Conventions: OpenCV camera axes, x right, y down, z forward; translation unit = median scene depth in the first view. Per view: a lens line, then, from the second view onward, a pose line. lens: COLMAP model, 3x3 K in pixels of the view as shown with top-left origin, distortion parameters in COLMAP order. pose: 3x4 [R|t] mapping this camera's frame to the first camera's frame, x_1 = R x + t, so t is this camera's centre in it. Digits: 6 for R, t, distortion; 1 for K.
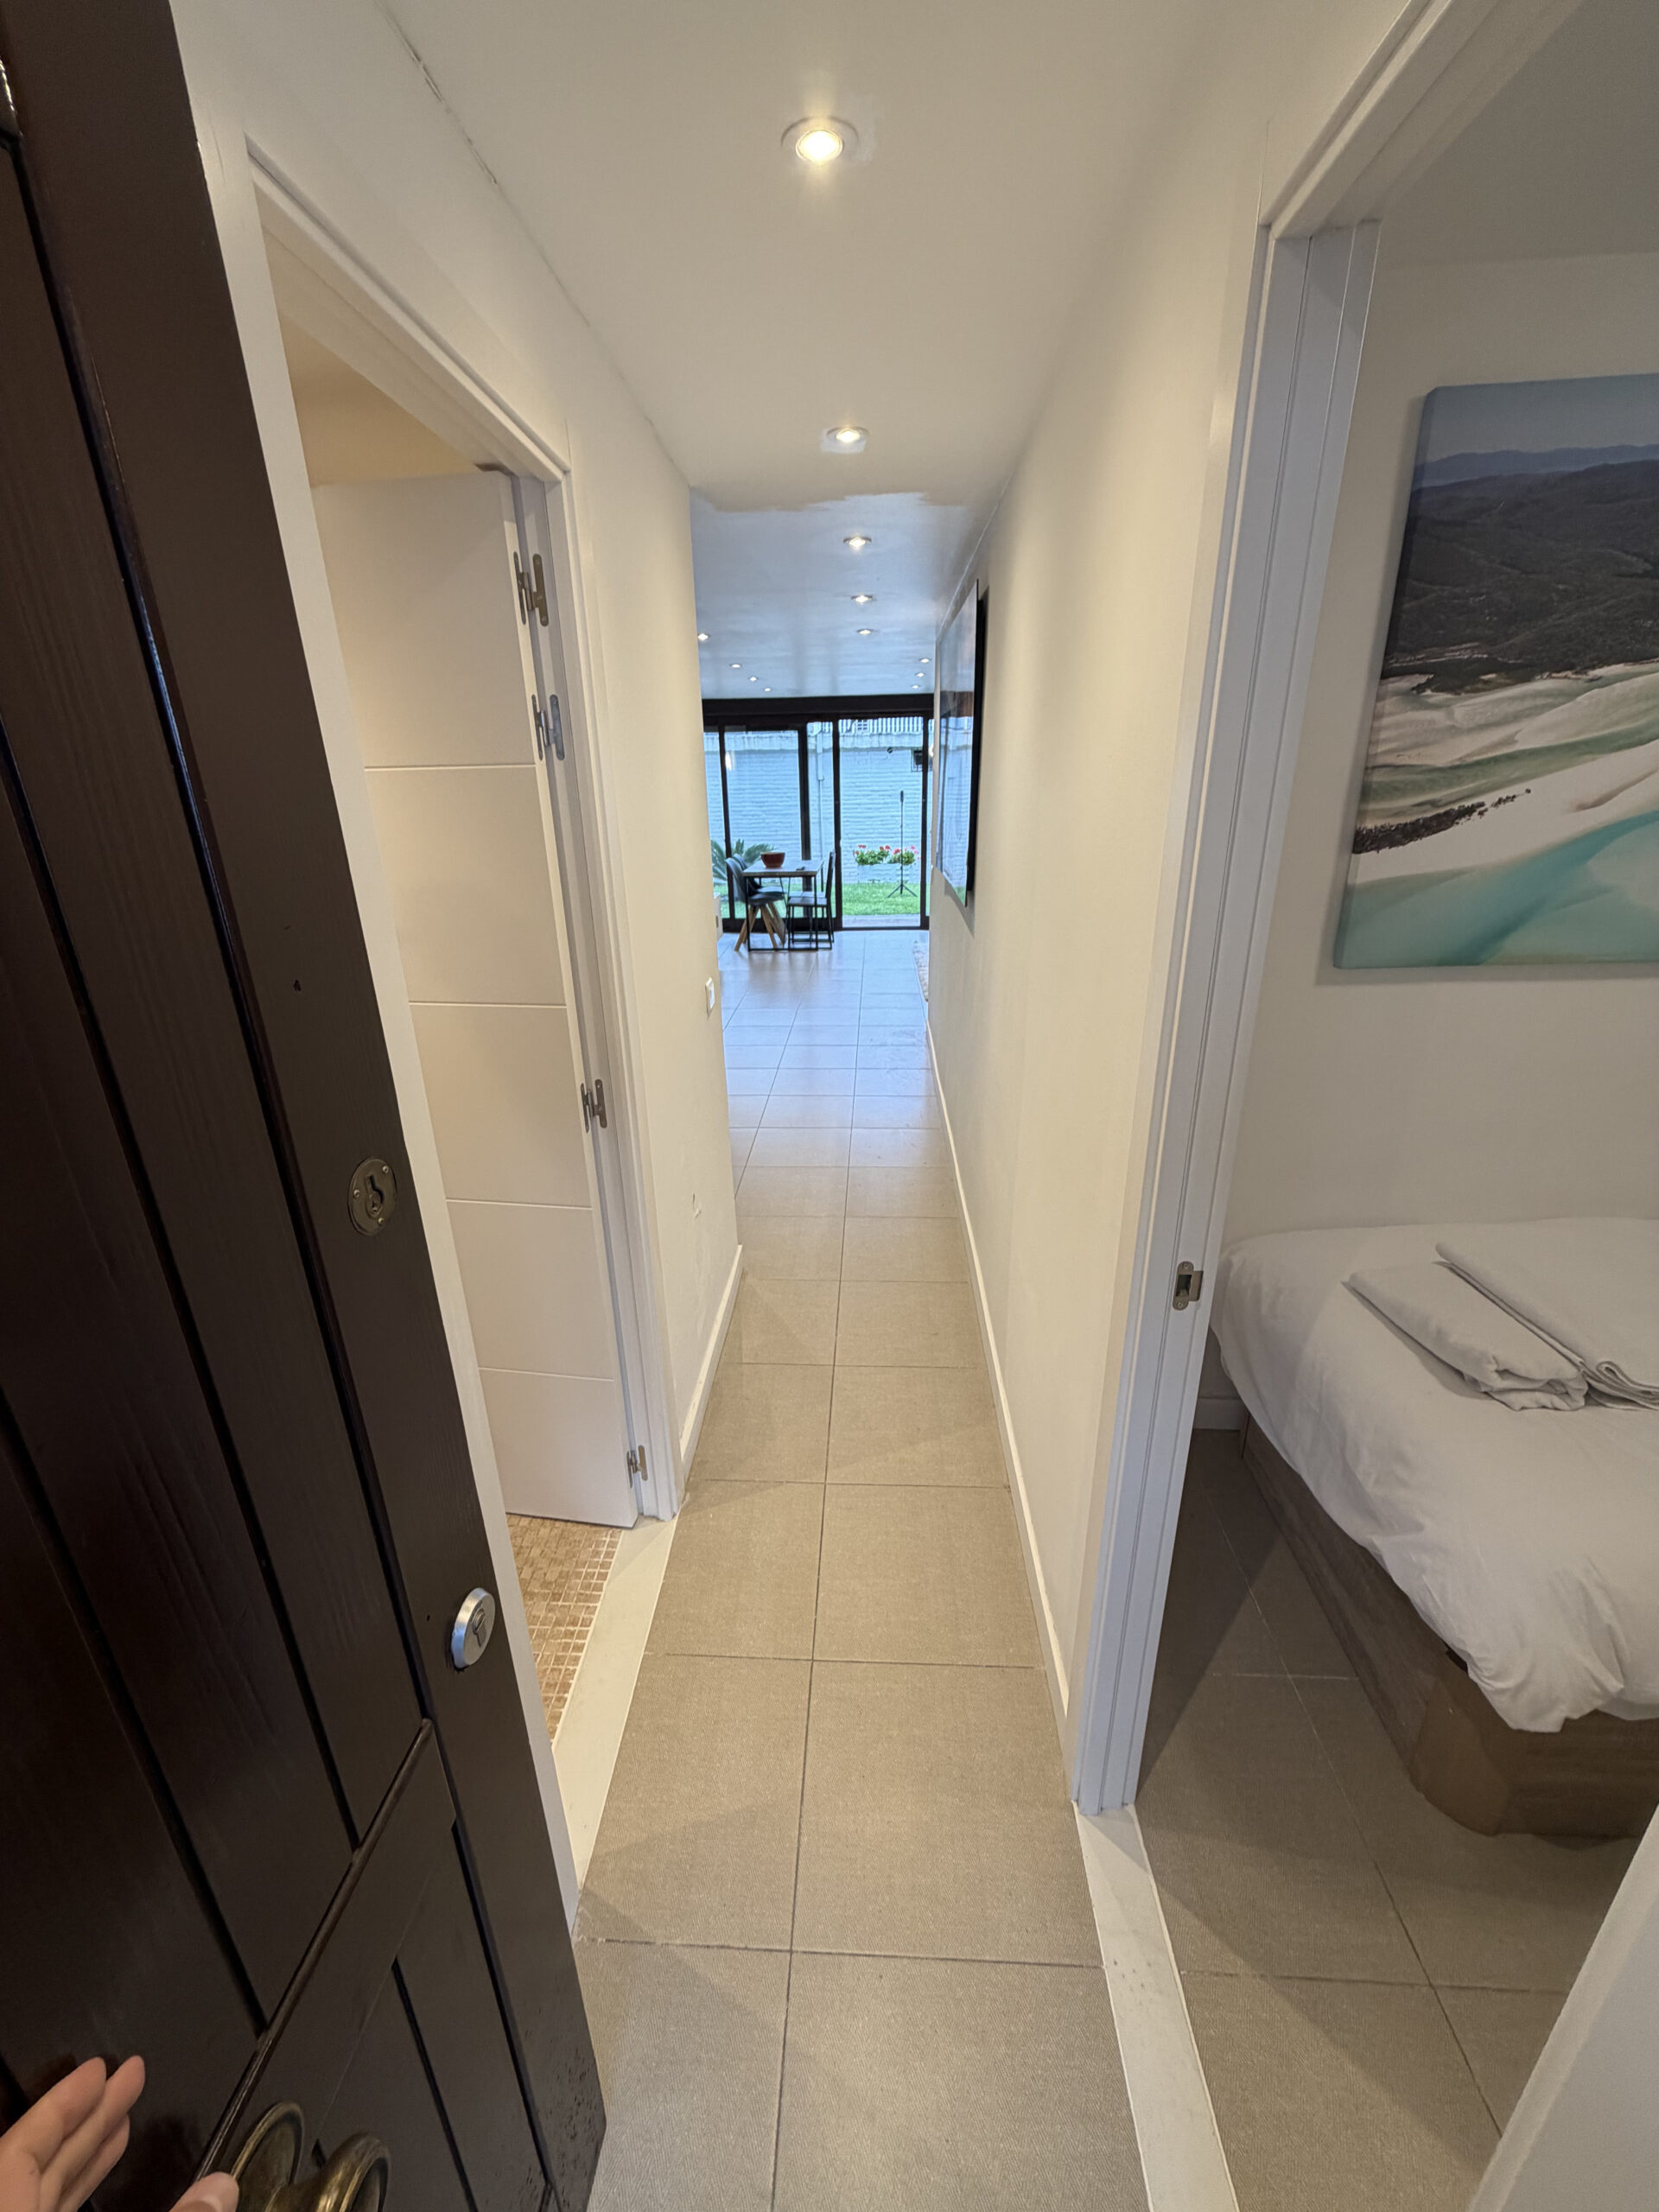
lens RADIAL K [[879.0, 0, 824.9], [0, 879.0, 1102.6], [0, 0, 1]] dist [0.001229, -0.000513]
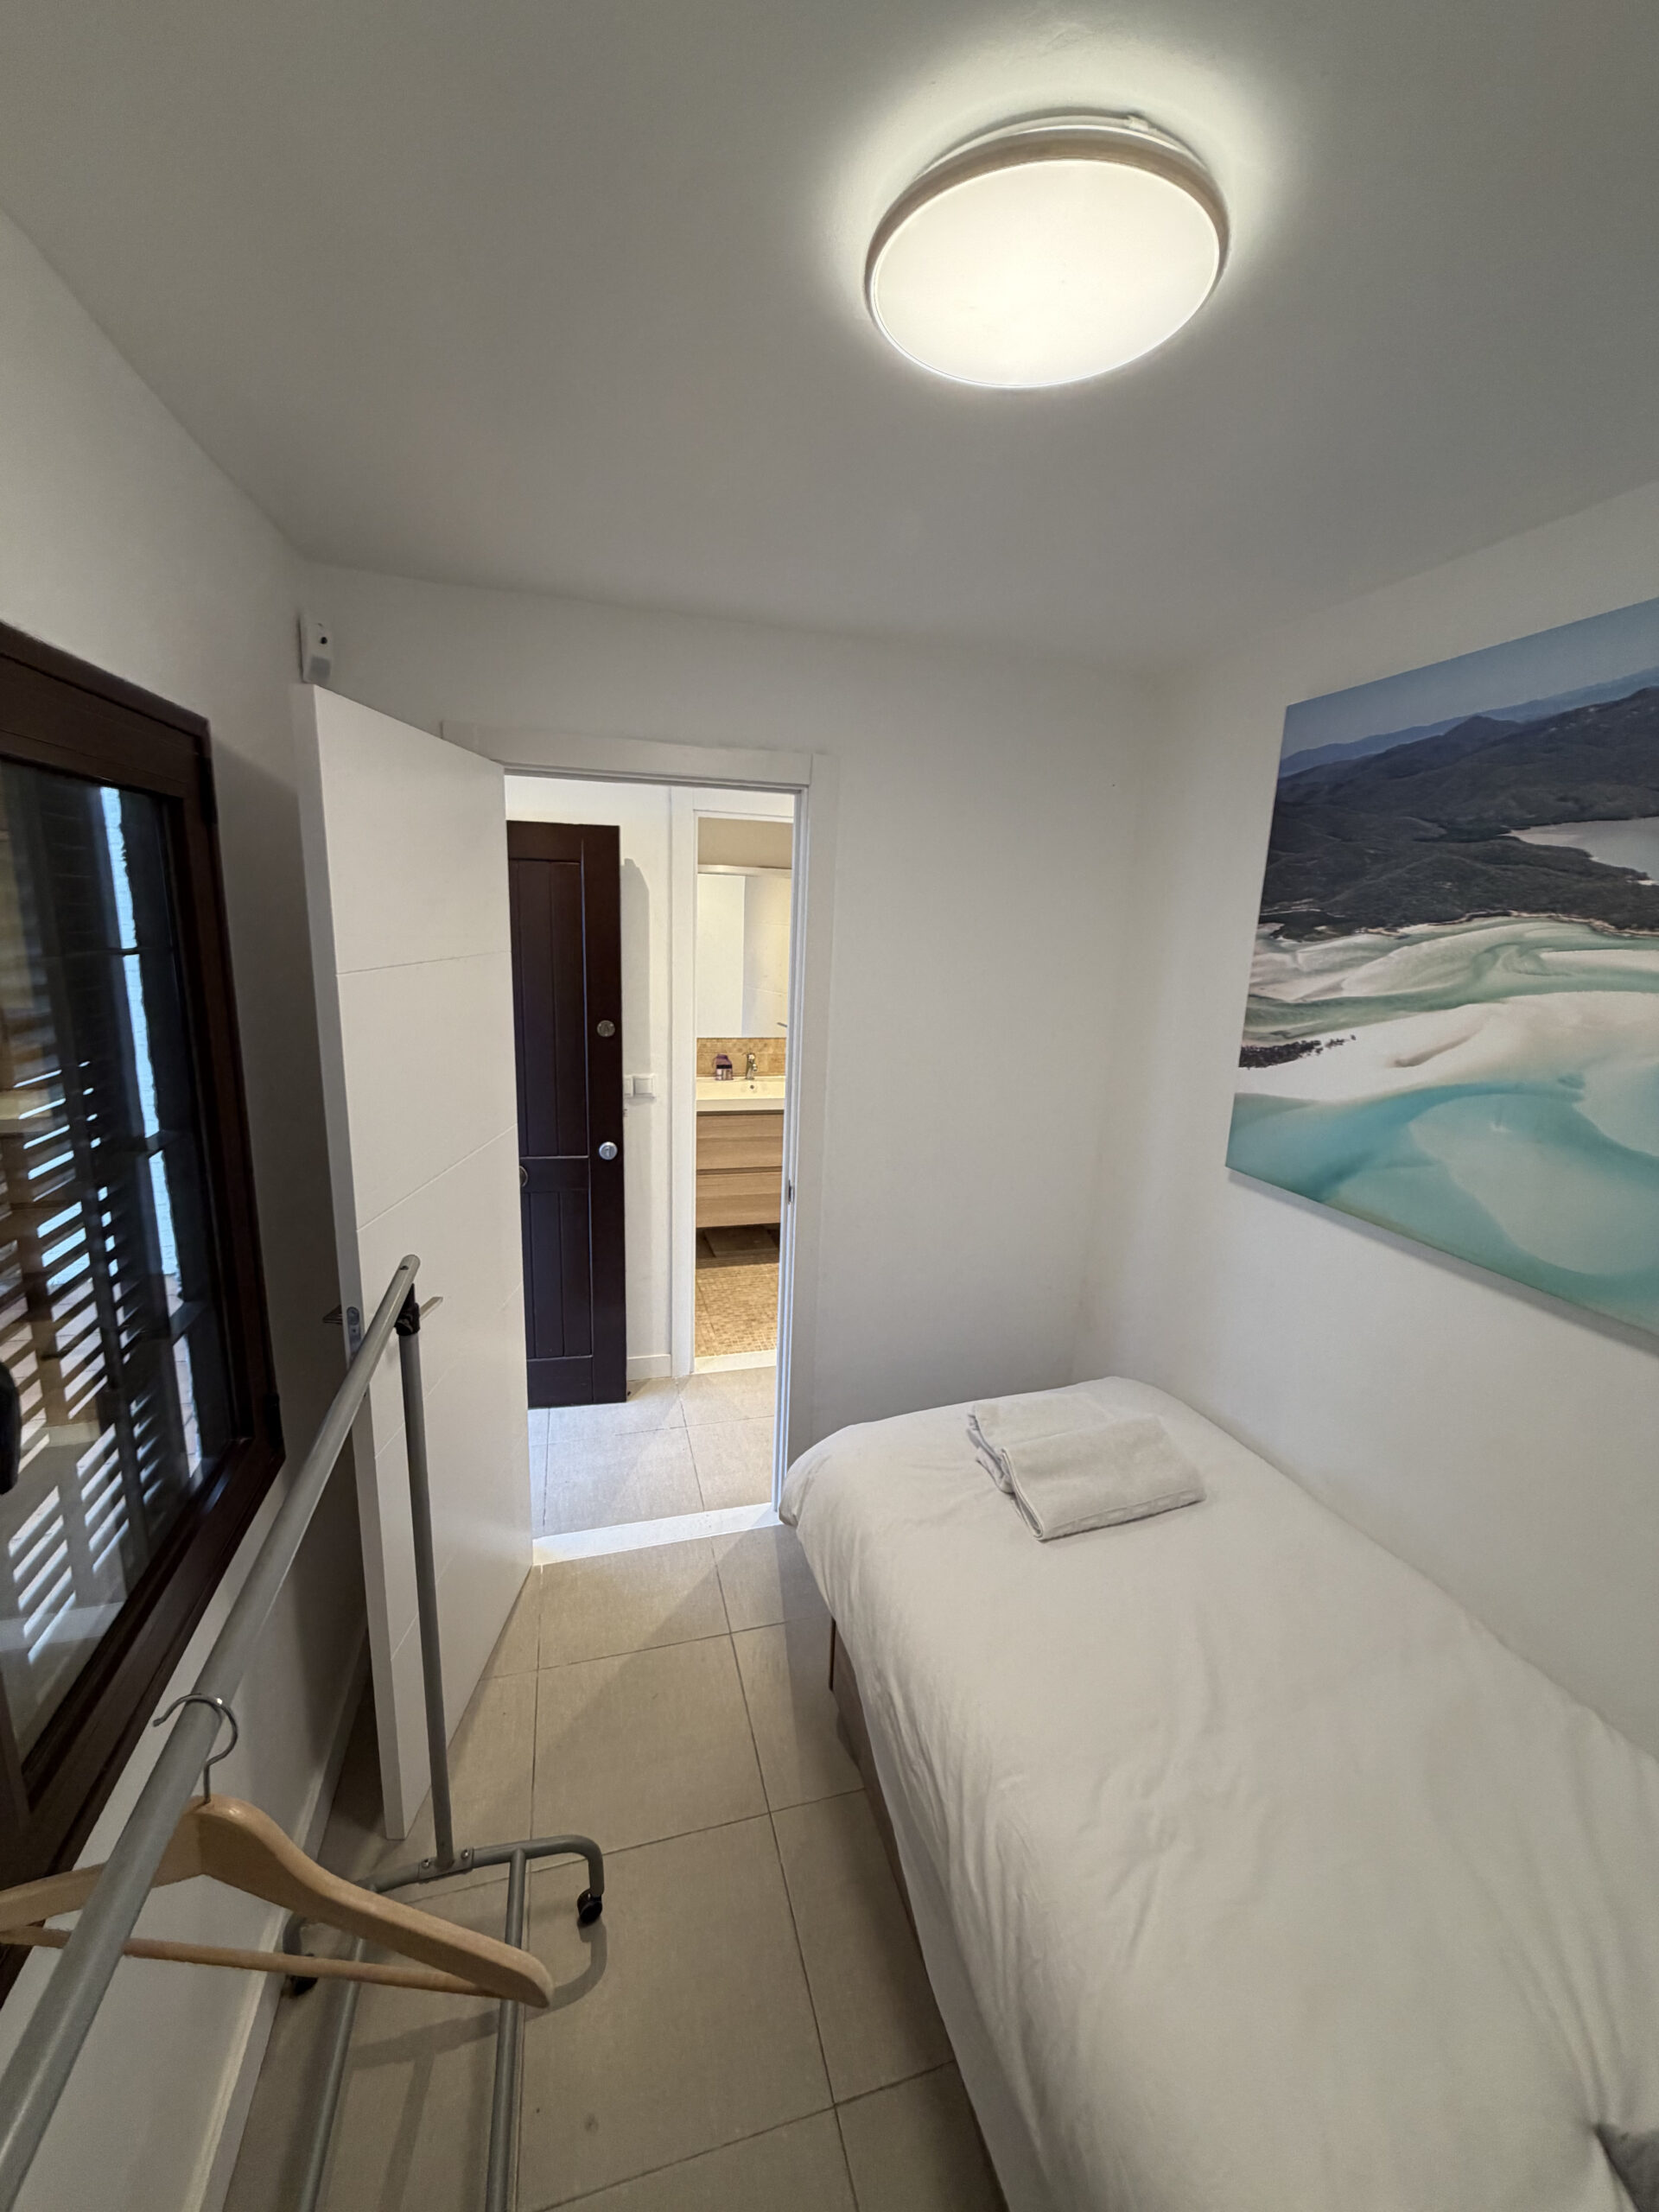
lens RADIAL K [[879.0, 0, 836.4], [0, 879.0, 1112.3], [0, 0, 1]] dist [0.001229, -0.000513]
pose [[0.327366, 0.247264, -0.911972, 1.575992], [-0.379628, 0.918250, 0.112693, -0.170125], [0.865283, 0.309318, 0.394472, 0.128079]]
